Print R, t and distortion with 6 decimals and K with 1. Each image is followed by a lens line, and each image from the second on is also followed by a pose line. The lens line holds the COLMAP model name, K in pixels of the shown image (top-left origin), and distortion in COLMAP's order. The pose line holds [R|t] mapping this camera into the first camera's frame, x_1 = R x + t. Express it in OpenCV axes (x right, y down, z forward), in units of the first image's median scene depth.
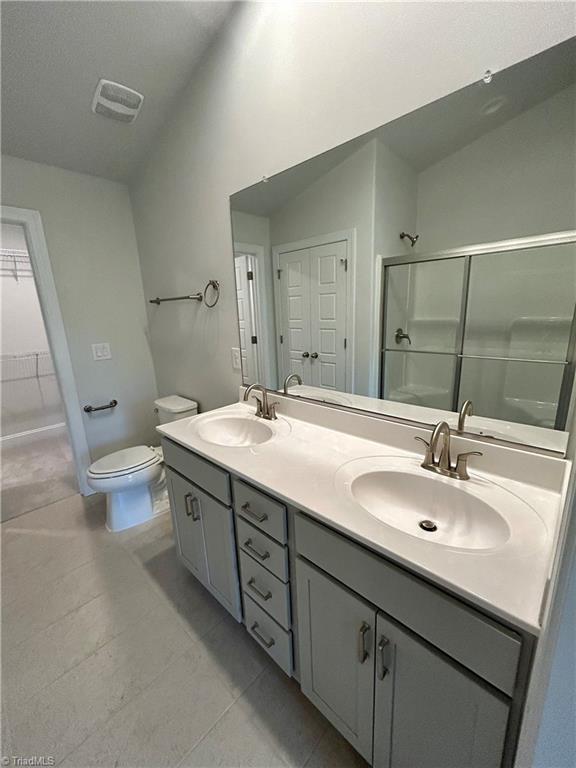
lens RADIAL K [[310.6, 0, 288.1], [0, 310.6, 380.9], [0, 0, 1]] dist [0.001212, 0.000654]
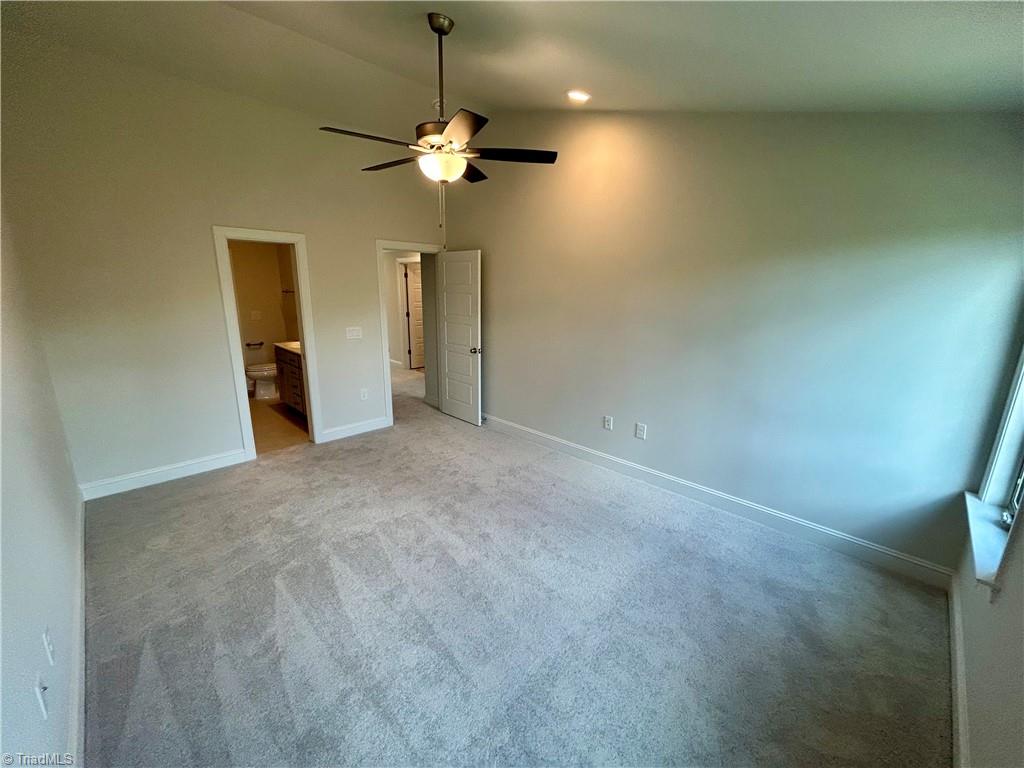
lens RADIAL K [[414.1, 0, 510.7], [0, 414.1, 384.1], [0, 0, 1]] dist [0.001212, 0.000654]
pose [[0.998246, 0.056800, -0.016688, 1.247129], [-0.056736, 0.998380, 0.004278, 0.273729], [0.016904, -0.003324, 0.999852, -1.854730]]
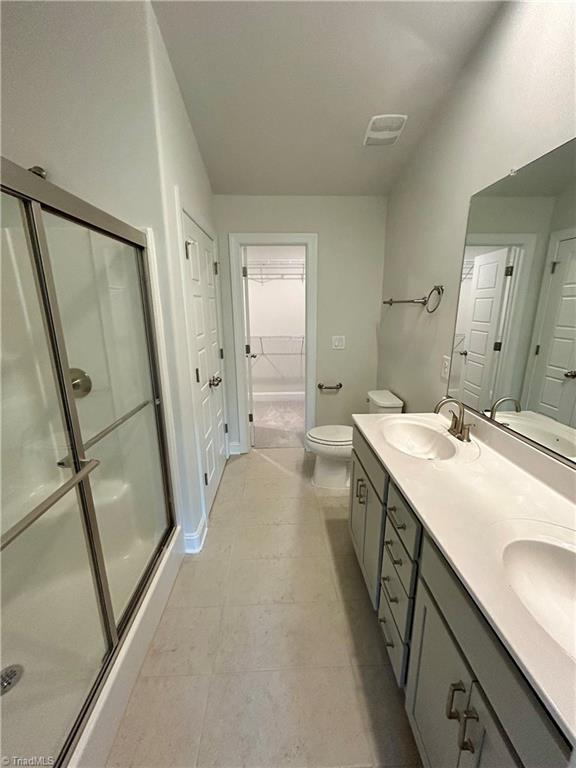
lens RADIAL K [[310.6, 0, 289.0], [0, 310.6, 380.2], [0, 0, 1]] dist [0.001212, 0.000654]
pose [[0.716297, 0.195228, -0.669929, 0.125634], [-0.177108, 0.979491, 0.096073, -0.037896], [0.674946, 0.049833, 0.736182, -0.026243]]
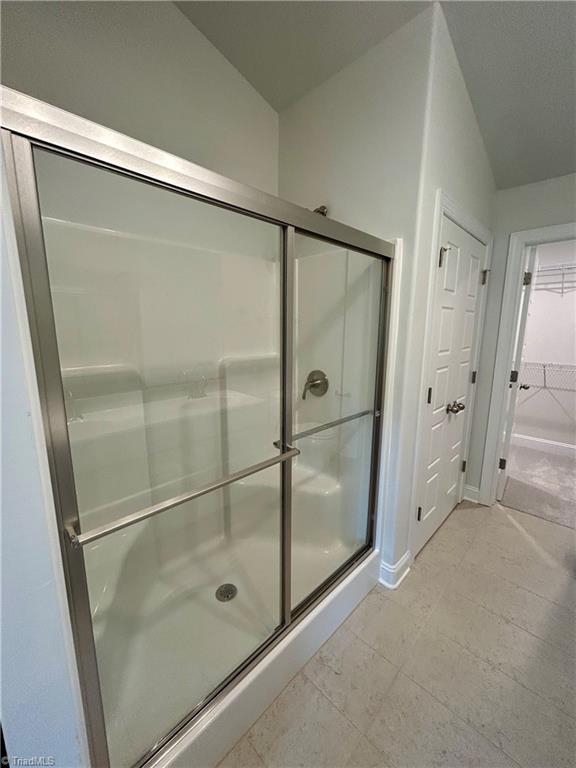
lens RADIAL K [[310.6, 0, 290.2], [0, 310.6, 381.7], [0, 0, 1]] dist [0.001212, 0.000654]
pose [[-0.011985, 0.211969, -0.977203, 0.108320], [-0.231413, 0.950154, 0.208939, -0.036215], [0.972782, 0.228642, 0.037665, 0.075175]]
